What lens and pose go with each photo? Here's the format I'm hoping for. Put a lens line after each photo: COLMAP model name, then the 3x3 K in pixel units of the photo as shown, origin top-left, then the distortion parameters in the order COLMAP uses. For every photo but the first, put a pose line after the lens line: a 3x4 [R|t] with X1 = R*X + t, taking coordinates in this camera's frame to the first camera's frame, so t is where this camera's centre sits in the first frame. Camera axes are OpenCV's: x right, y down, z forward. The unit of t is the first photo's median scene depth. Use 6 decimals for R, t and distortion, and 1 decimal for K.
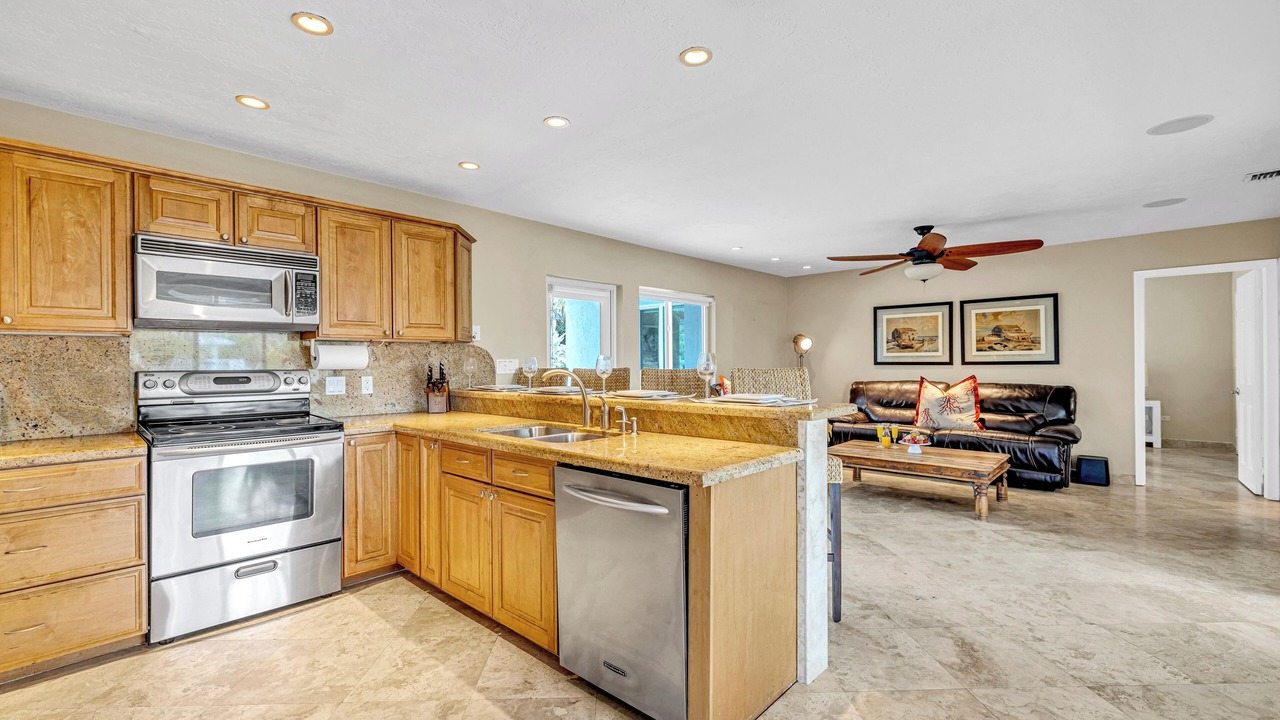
lens RADIAL K [[525.2, 0, 656.7], [0, 525.2, 358.8], [0, 0, 1]] dist [0.000819, 0.000076]
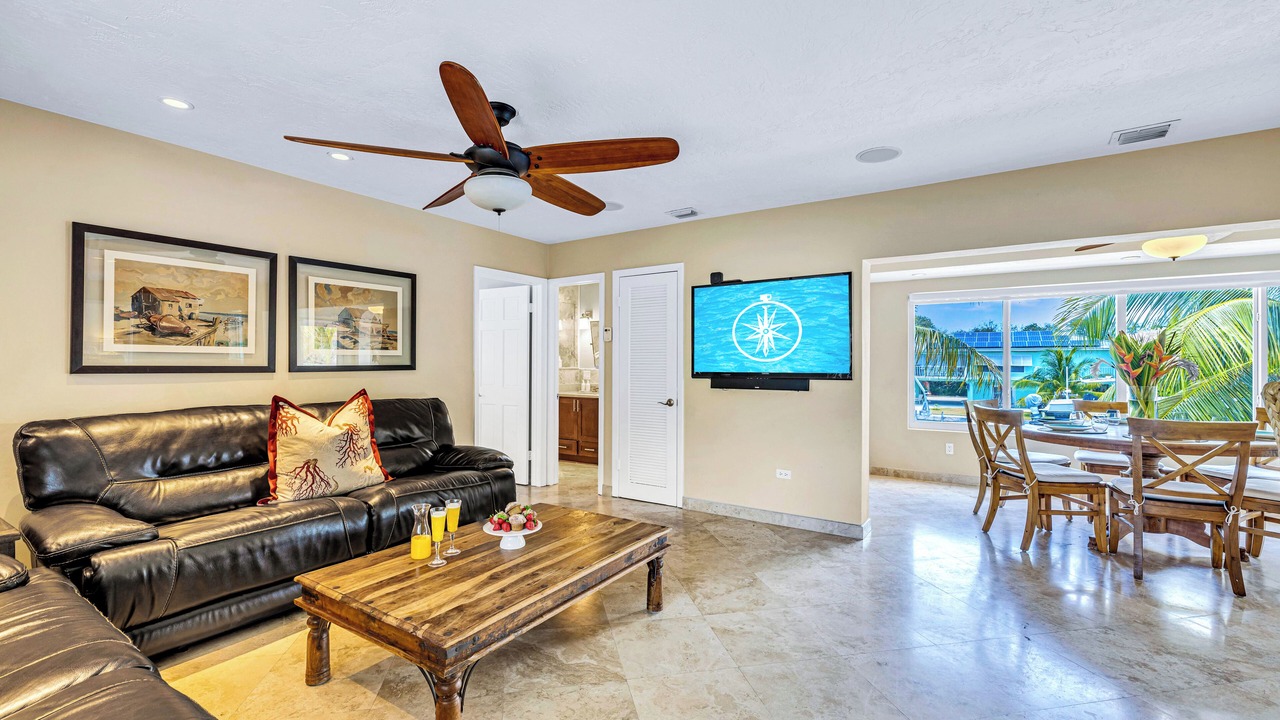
lens RADIAL K [[540.7, 0, 640.0], [0, 540.7, 360.0], [0, 0, 1]] dist [0.001367, 0.000365]
pose [[-0.125163, 0.012800, 0.992054, -0.033396], [-0.009127, 0.999860, -0.014052, 0.004080], [-0.992094, -0.010814, -0.125029, 0.731195]]
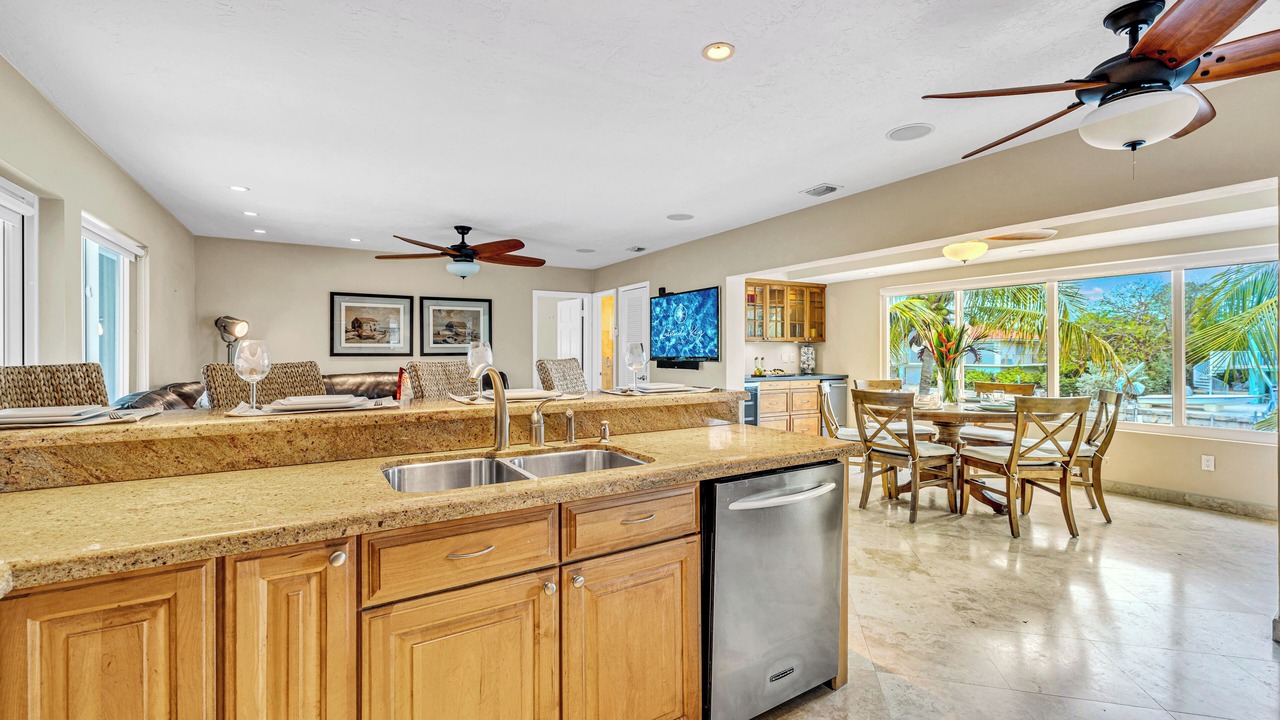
lens RADIAL K [[515.7, 0, 634.5], [0, 515.7, 351.1], [0, 0, 1]] dist [-0.022902, 0.000070]
pose [[0.299809, 0.005883, 0.953981, -0.302338], [-0.007196, 0.999966, -0.003905, 0.002607], [-0.953972, -0.005694, 0.299842, 0.276731]]
